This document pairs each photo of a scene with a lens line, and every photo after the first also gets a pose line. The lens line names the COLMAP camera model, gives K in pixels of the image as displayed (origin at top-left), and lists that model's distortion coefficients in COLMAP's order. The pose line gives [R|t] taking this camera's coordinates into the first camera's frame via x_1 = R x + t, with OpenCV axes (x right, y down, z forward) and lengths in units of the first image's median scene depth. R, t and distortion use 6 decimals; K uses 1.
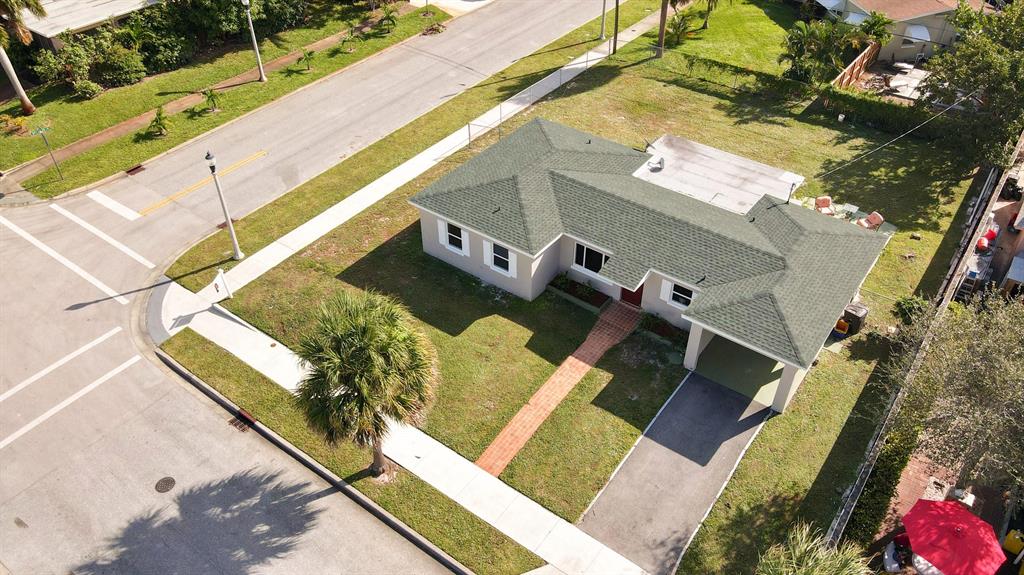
lens RADIAL K [[759.6, 0, 512.0], [0, 759.6, 287.5], [0, 0, 1]] dist [-0.022718, 0.075937]
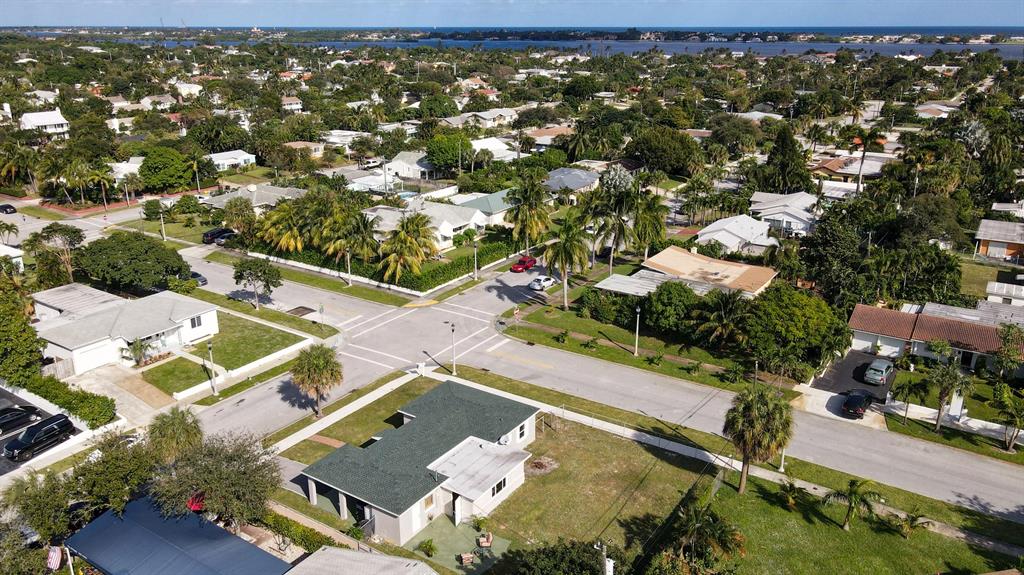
lens RADIAL K [[773.2, 0, 512.0], [0, 773.2, 287.5], [0, 0, 1]] dist [0.005955, 0.002286]
pose [[0.053695, 0.324639, -0.944313, 1.251020], [-0.637191, 0.739257, 0.217913, -0.612761], [0.768833, 0.590007, 0.246551, 0.331062]]
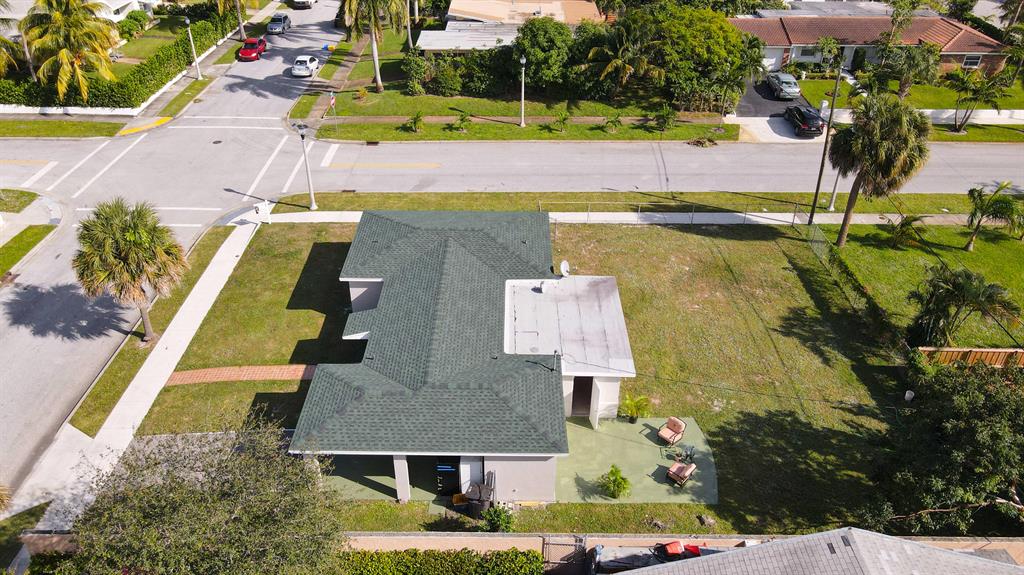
lens RADIAL K [[759.6, 0, 512.0], [0, 759.6, 287.5], [0, 0, 1]] dist [-0.022718, 0.075937]
pose [[0.596024, 0.439420, -0.672061, 0.617577], [-0.518192, 0.849848, 0.096100, -0.176224], [0.613378, 0.290978, 0.734234, 0.203164]]
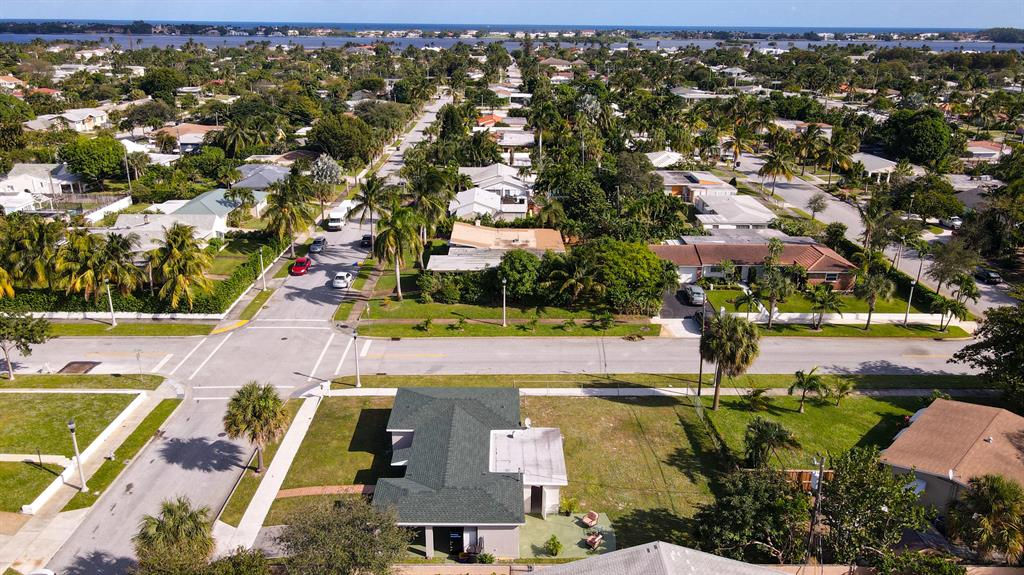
lens RADIAL K [[759.6, 0, 512.0], [0, 759.6, 287.5], [0, 0, 1]] dist [-0.022718, 0.075937]
pose [[0.607338, 0.269769, -0.747238, 0.955373], [-0.514482, 0.850261, -0.111196, -0.182645], [0.605350, 0.451974, 0.655187, -0.112720]]
